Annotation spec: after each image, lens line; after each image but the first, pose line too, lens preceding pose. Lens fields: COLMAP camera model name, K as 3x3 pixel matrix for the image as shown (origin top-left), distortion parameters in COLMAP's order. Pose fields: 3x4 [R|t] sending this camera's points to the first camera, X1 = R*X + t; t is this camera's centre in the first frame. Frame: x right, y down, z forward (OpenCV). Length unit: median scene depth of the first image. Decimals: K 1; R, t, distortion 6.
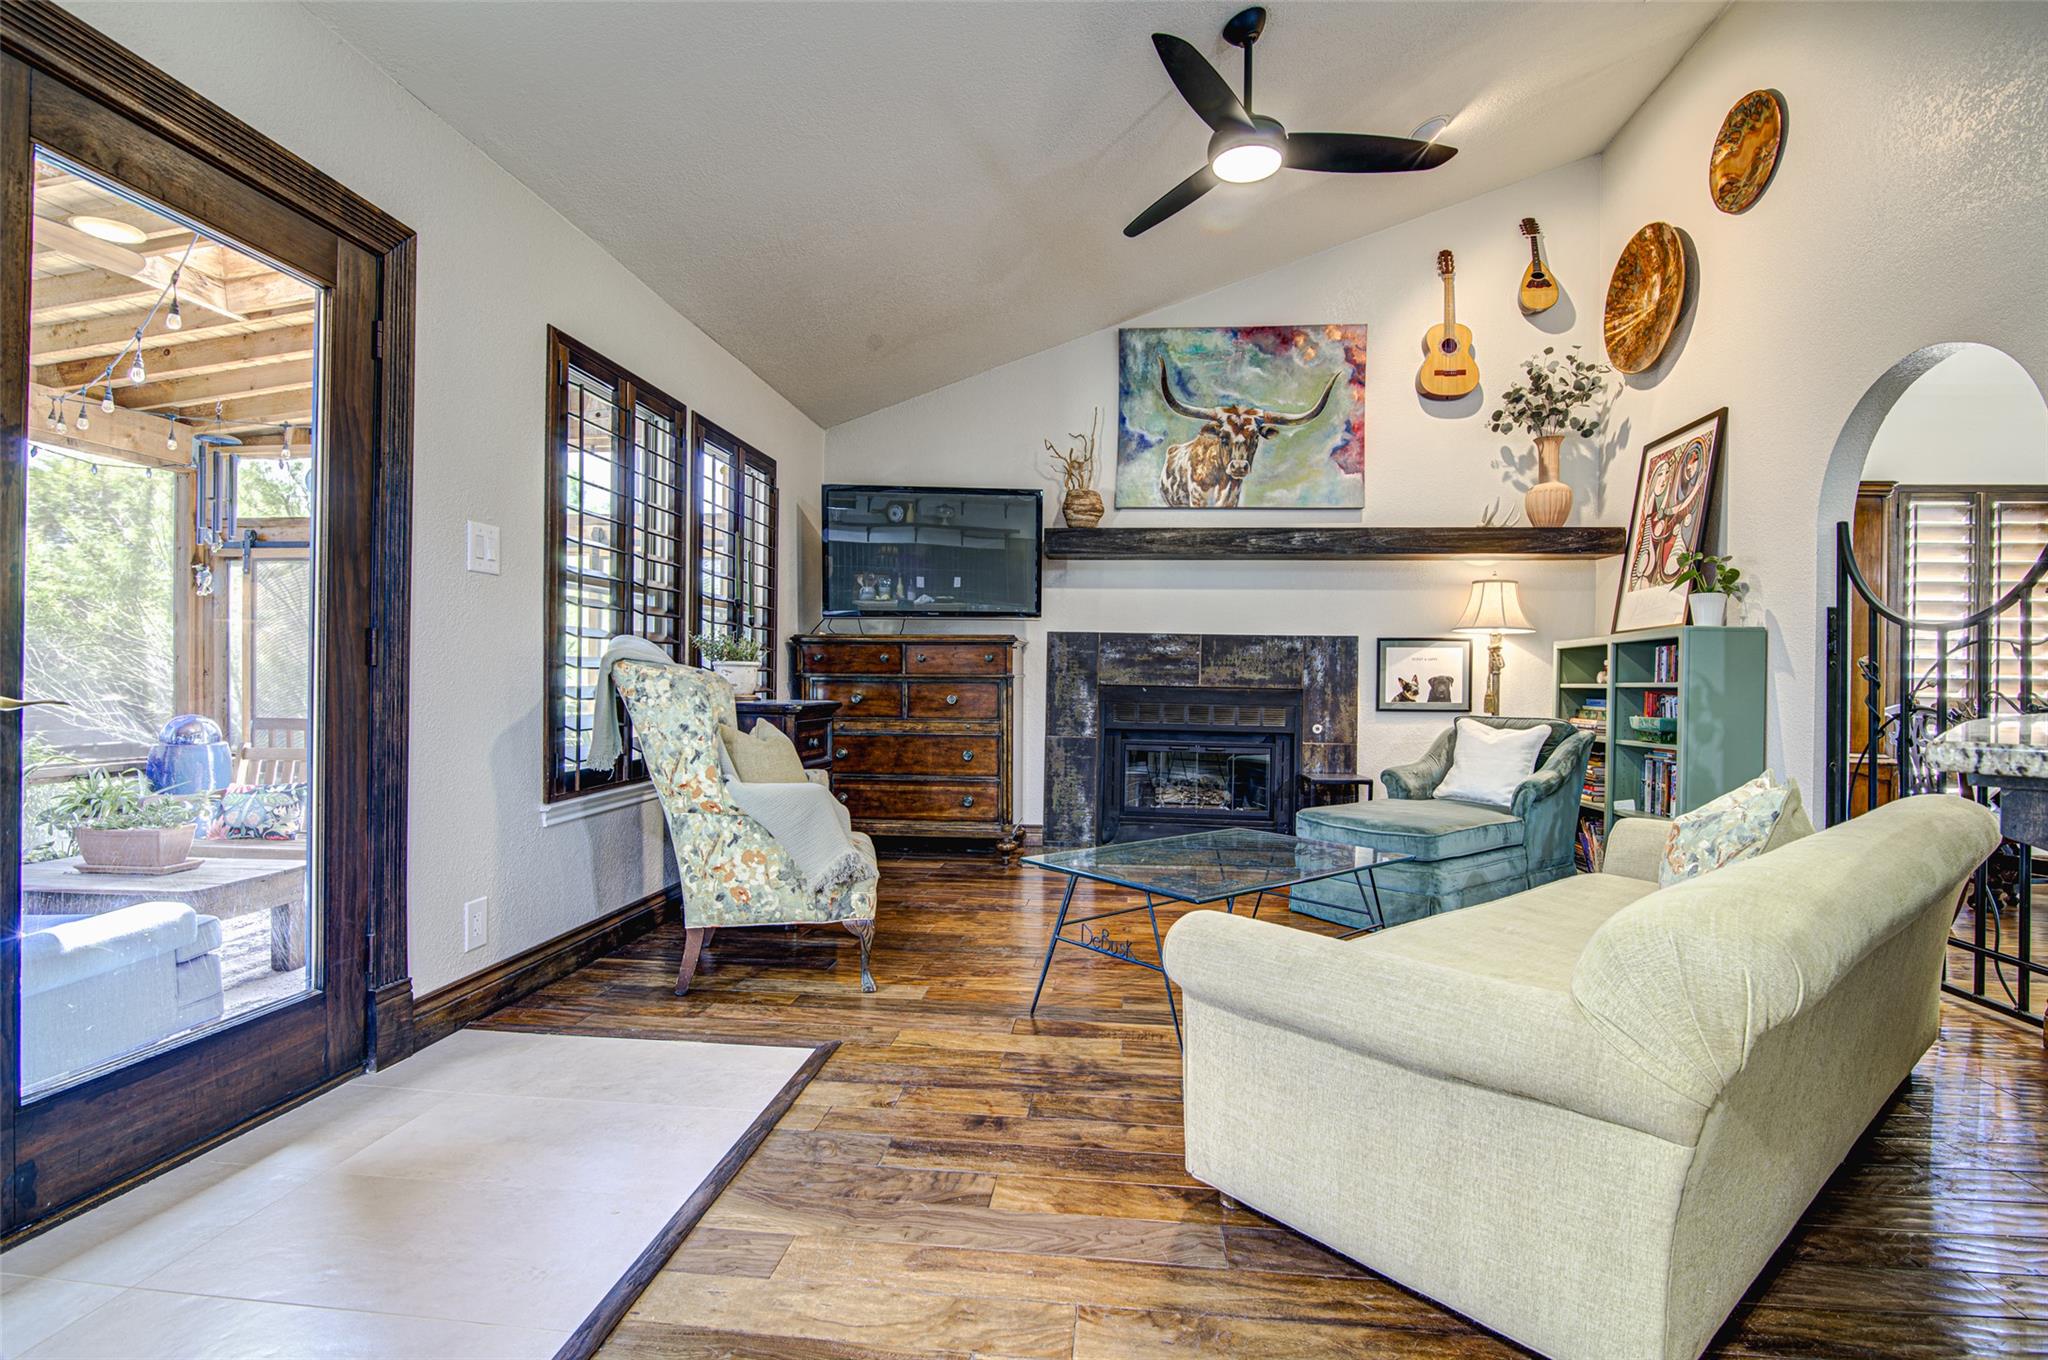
lens RADIAL K [[948.5, 0, 1024.0], [0, 948.5, 680.0], [0, 0, 1]] dist [-0.017069, 0.000184]
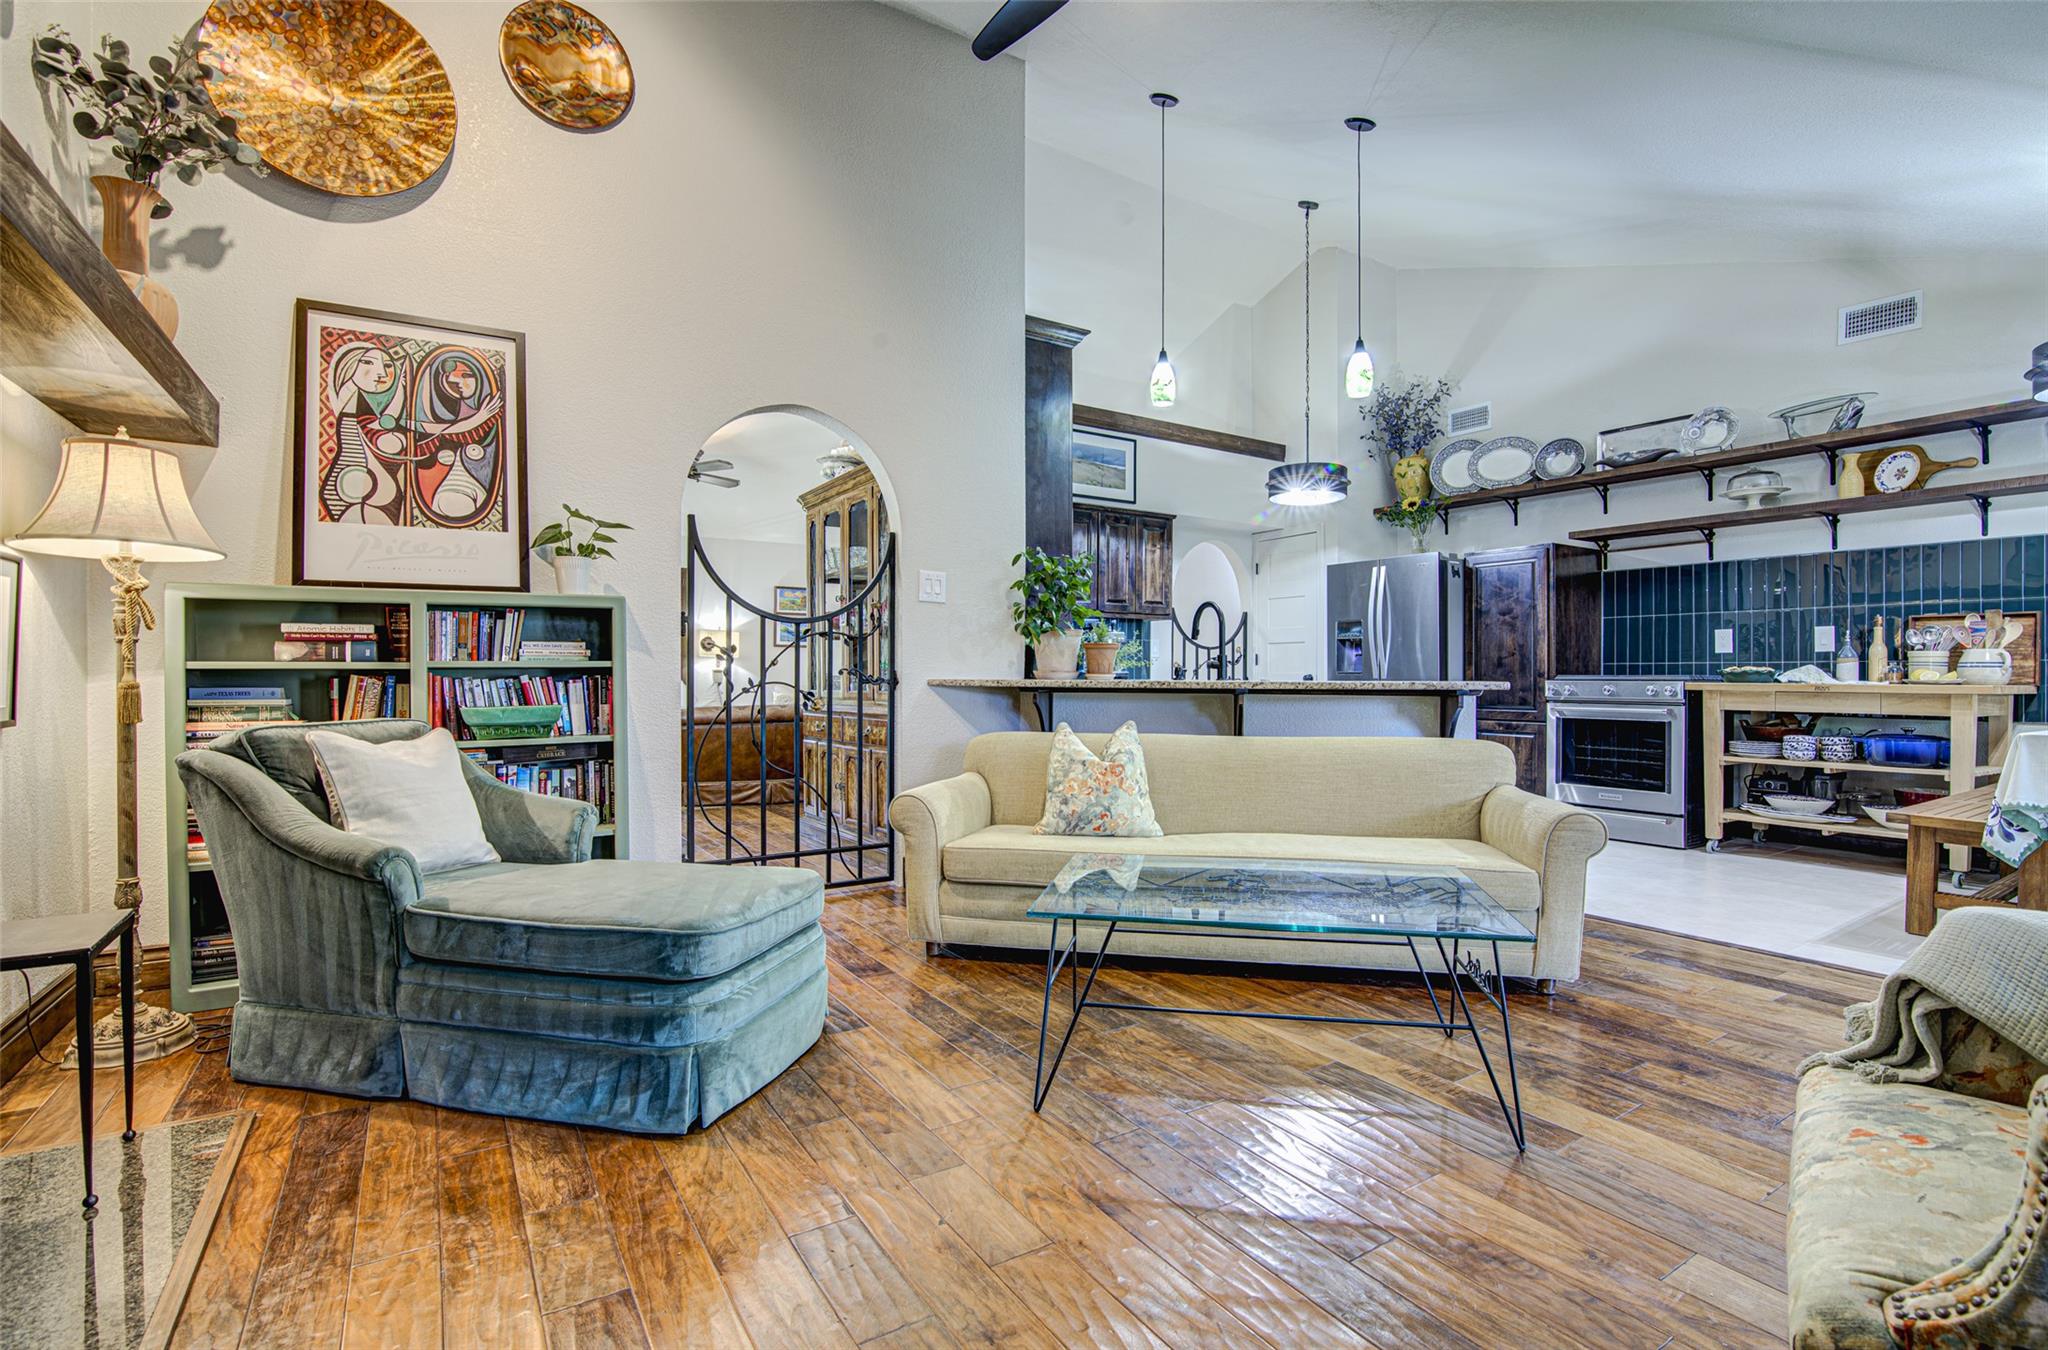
lens RADIAL K [[943.3, 0, 1024.0], [0, 943.3, 675.0], [0, 0, 1]] dist [-0.019619, -0.000037]
pose [[-0.636219, -0.016813, 0.771325, -0.280362], [-0.011056, 0.999859, 0.012676, -0.000868], [-0.771429, -0.000463, -0.636315, 1.723137]]
